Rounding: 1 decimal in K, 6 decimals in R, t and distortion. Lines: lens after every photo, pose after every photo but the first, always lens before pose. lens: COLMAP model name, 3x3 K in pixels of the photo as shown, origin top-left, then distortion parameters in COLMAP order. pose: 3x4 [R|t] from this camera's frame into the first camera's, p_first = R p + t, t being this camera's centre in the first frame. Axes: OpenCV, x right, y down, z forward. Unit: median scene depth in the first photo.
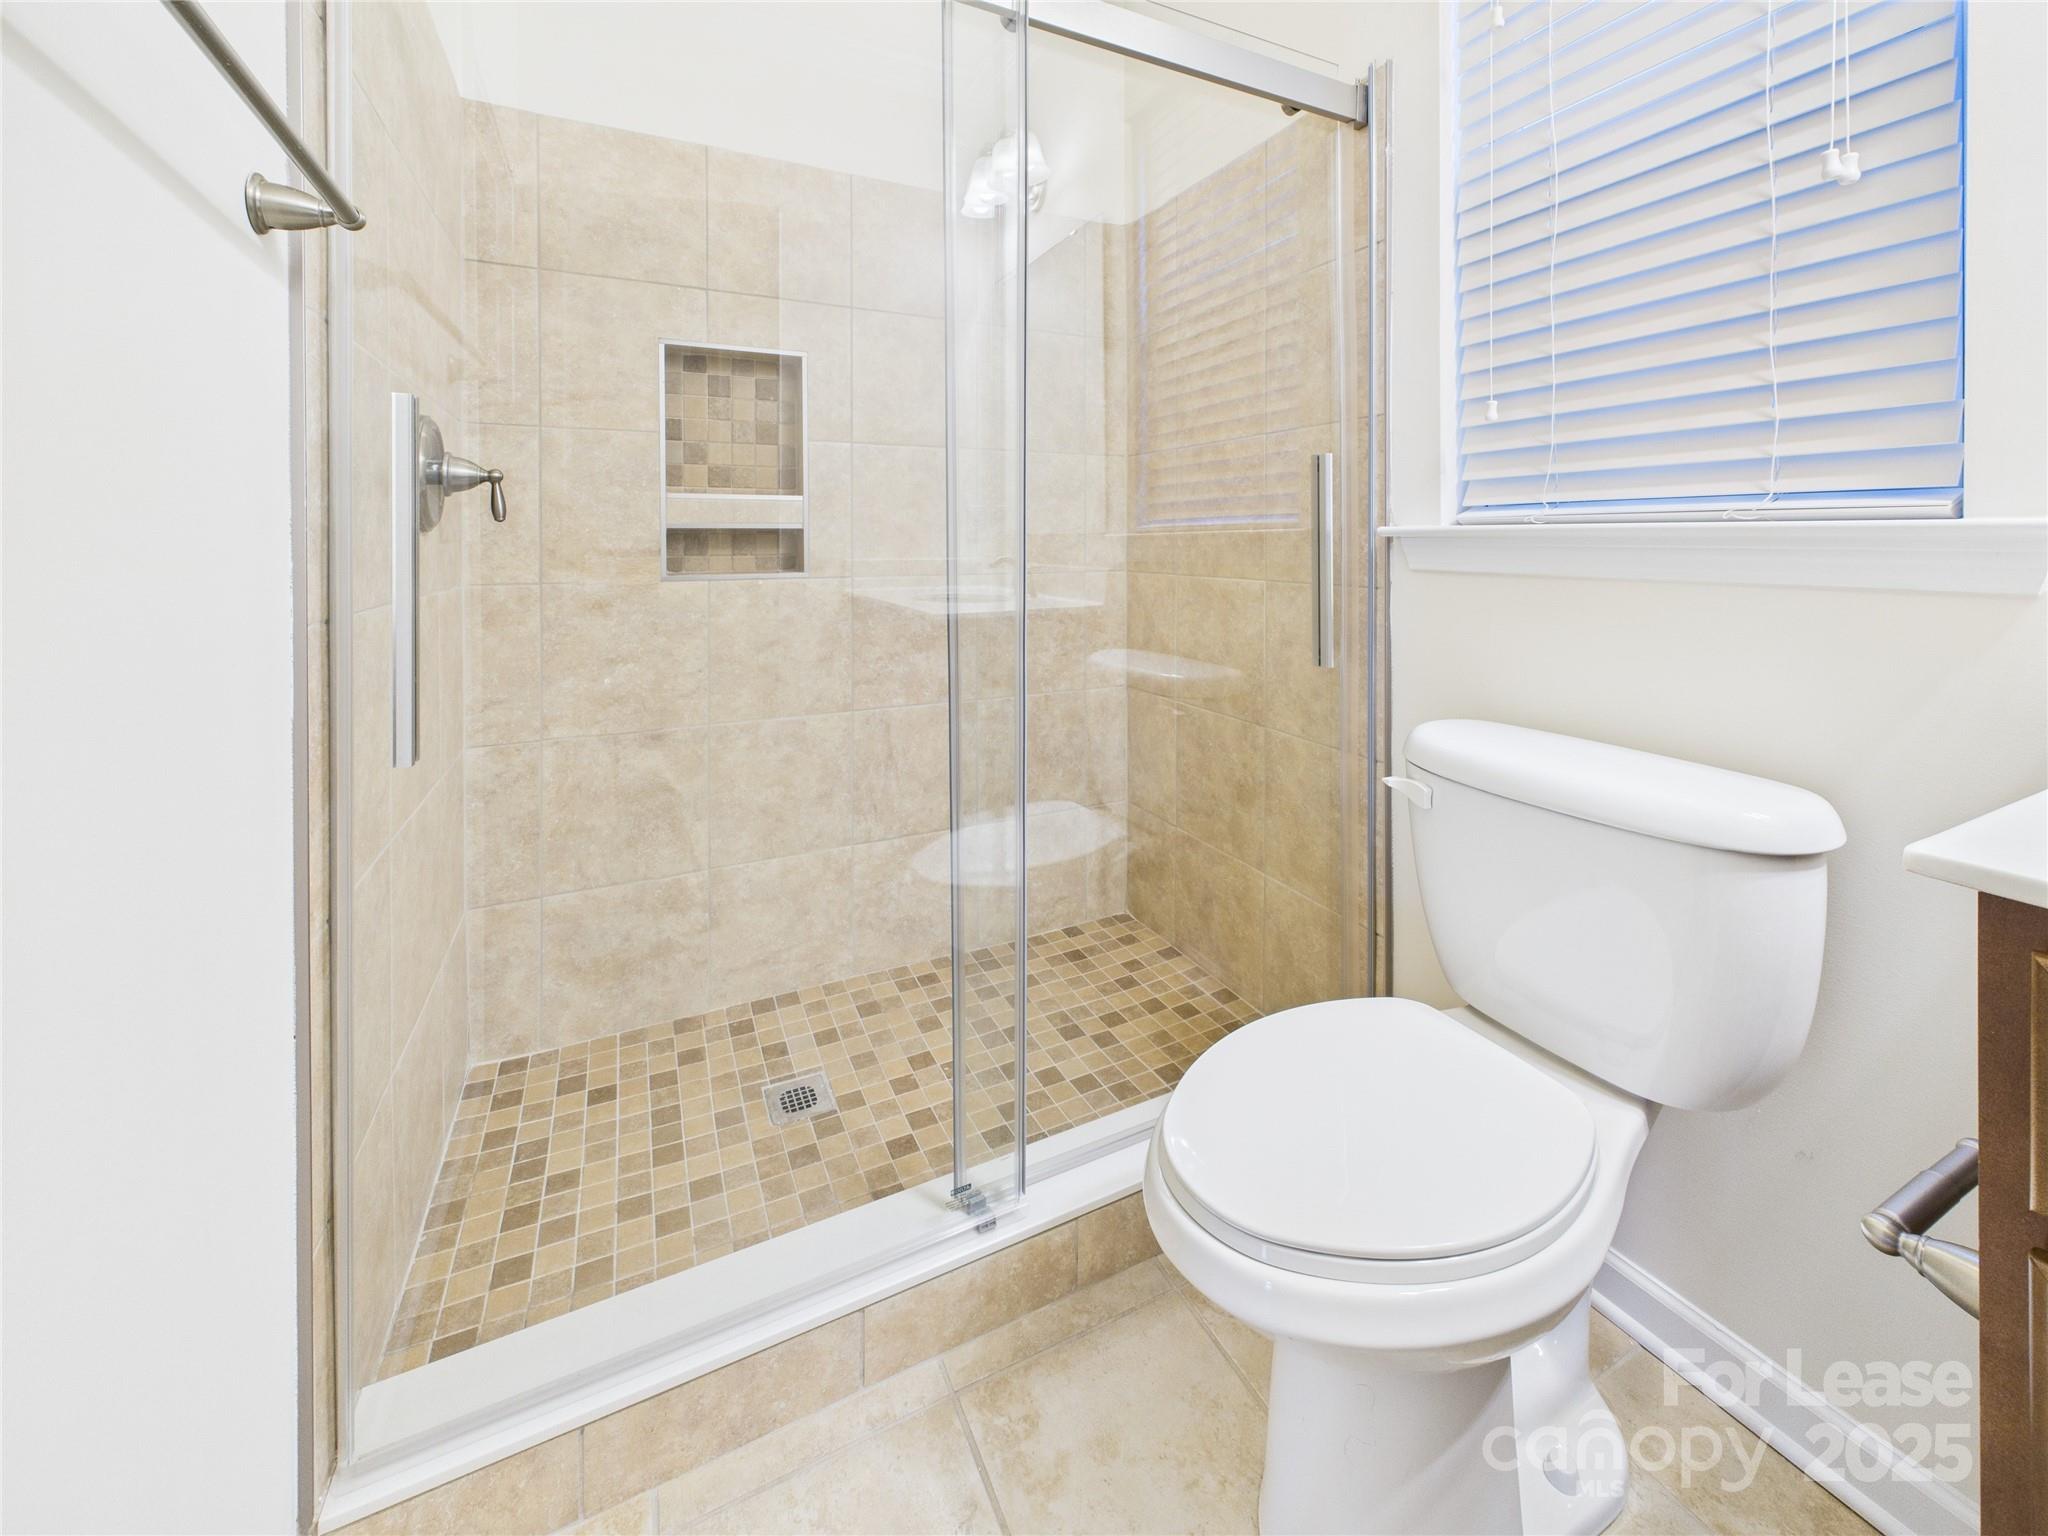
lens RADIAL K [[825.7, 0, 1024.0], [0, 825.7, 768.0], [0, 0, 1]] dist [-0.001103, -0.000244]
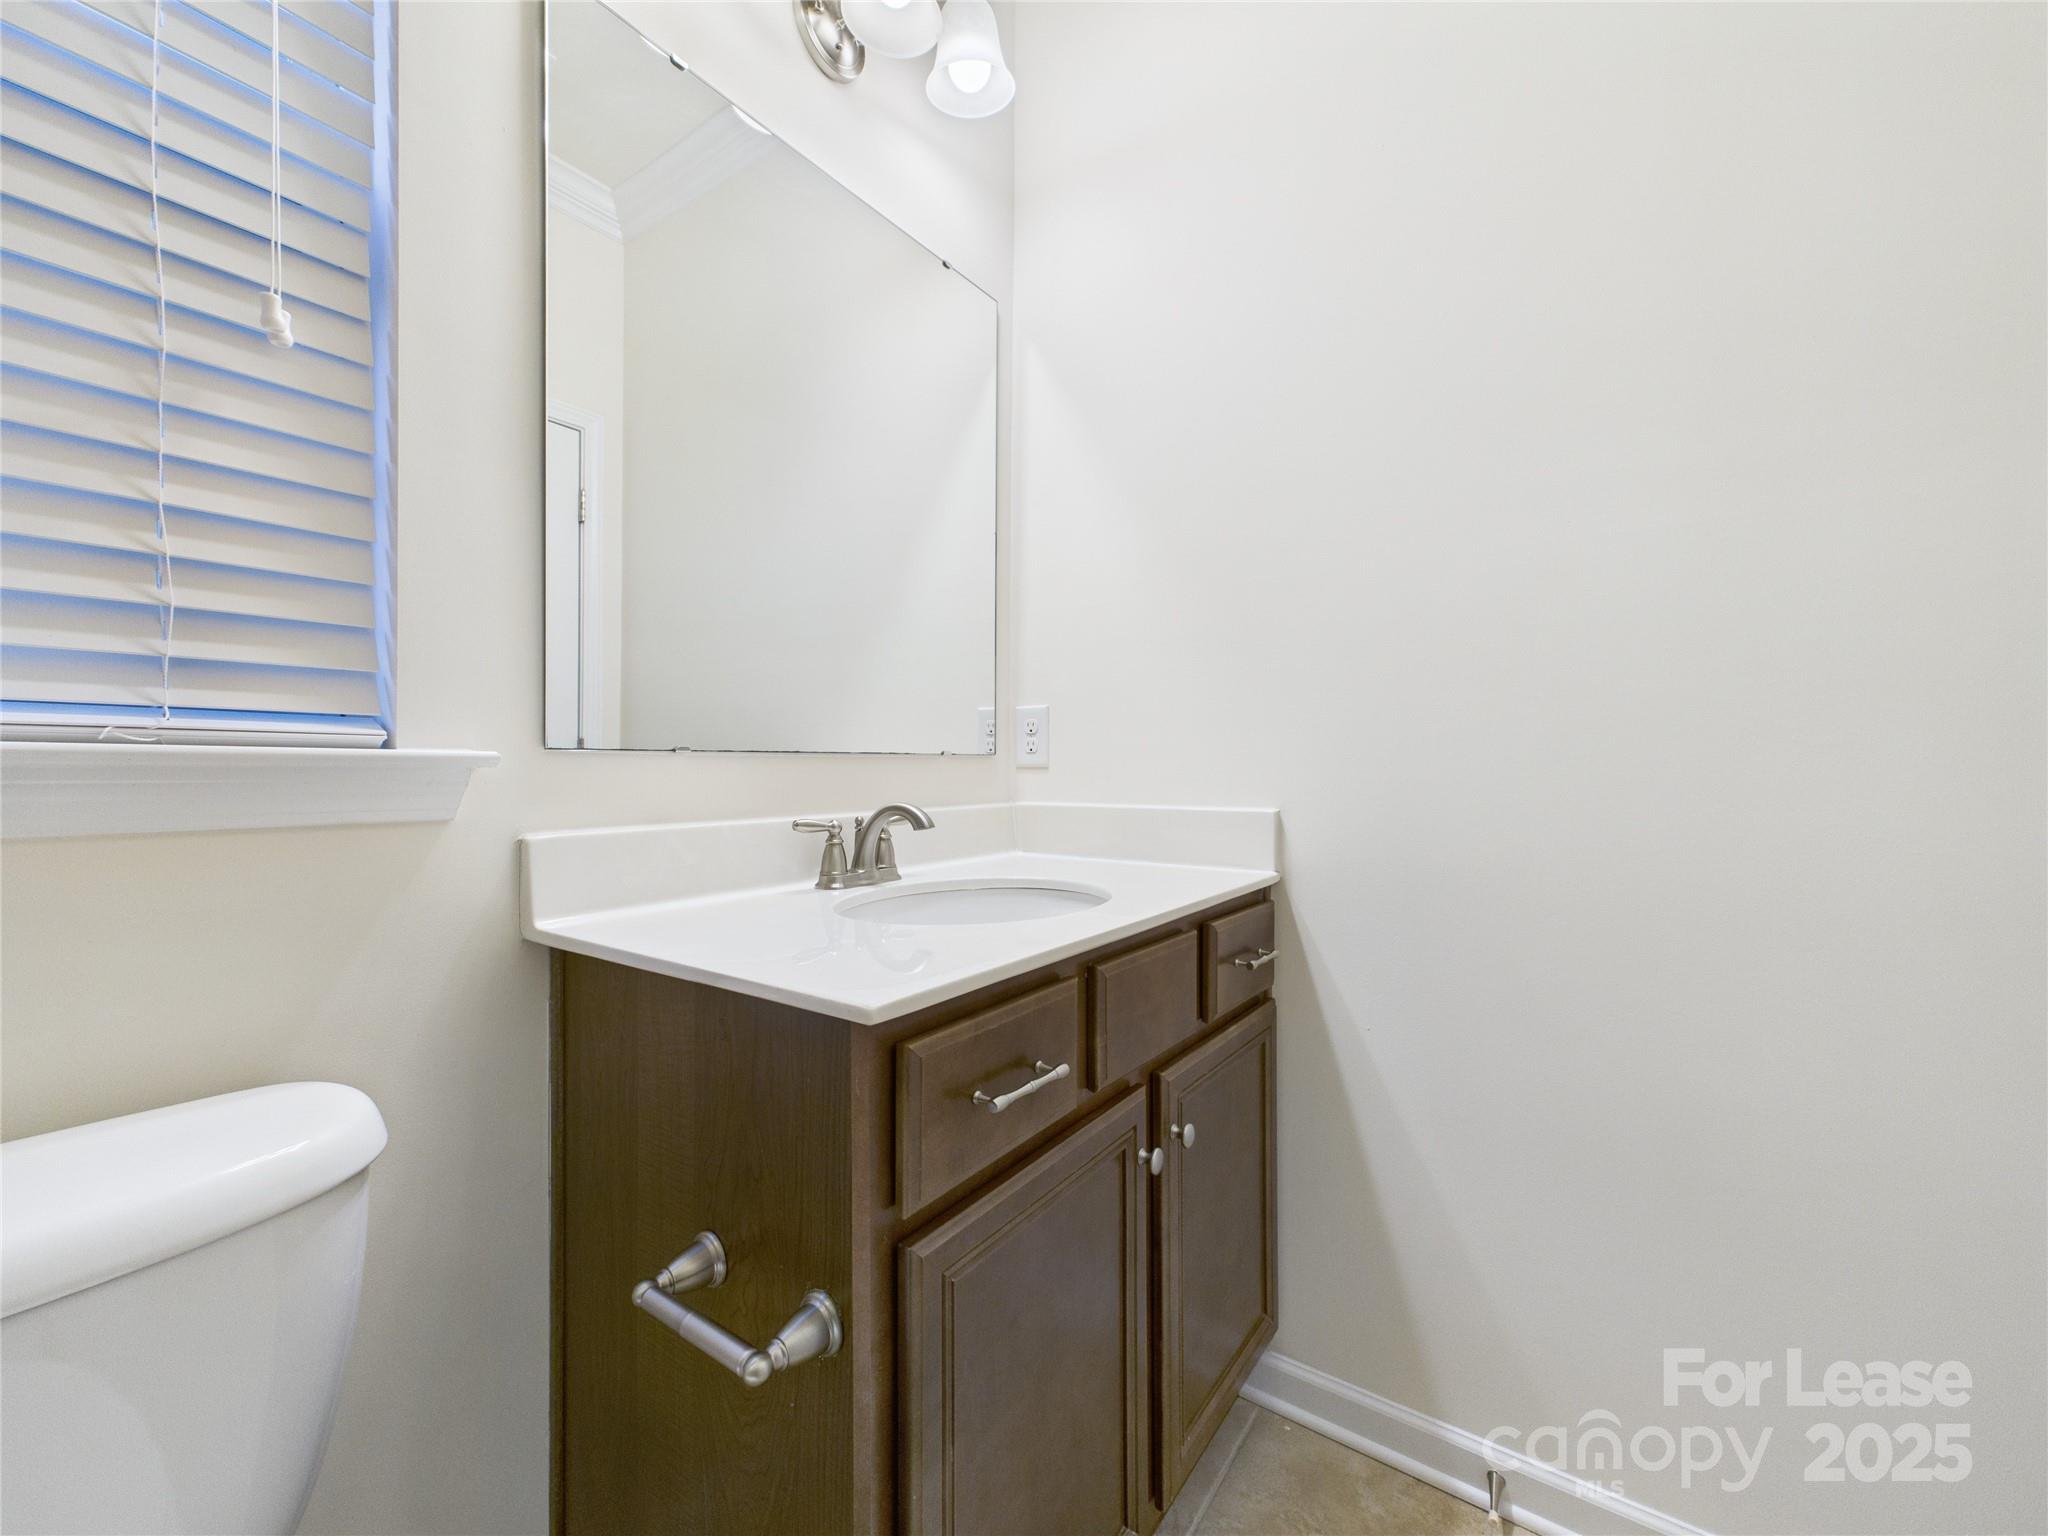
lens RADIAL K [[825.7, 0, 1024.0], [0, 825.7, 768.0], [0, 0, 1]] dist [-0.001103, -0.000244]
pose [[-0.461255, -0.002421, 0.887264, -0.053188], [0.233499, 0.964416, 0.124019, -0.227813], [-0.855992, 0.264380, -0.444276, 0.801648]]
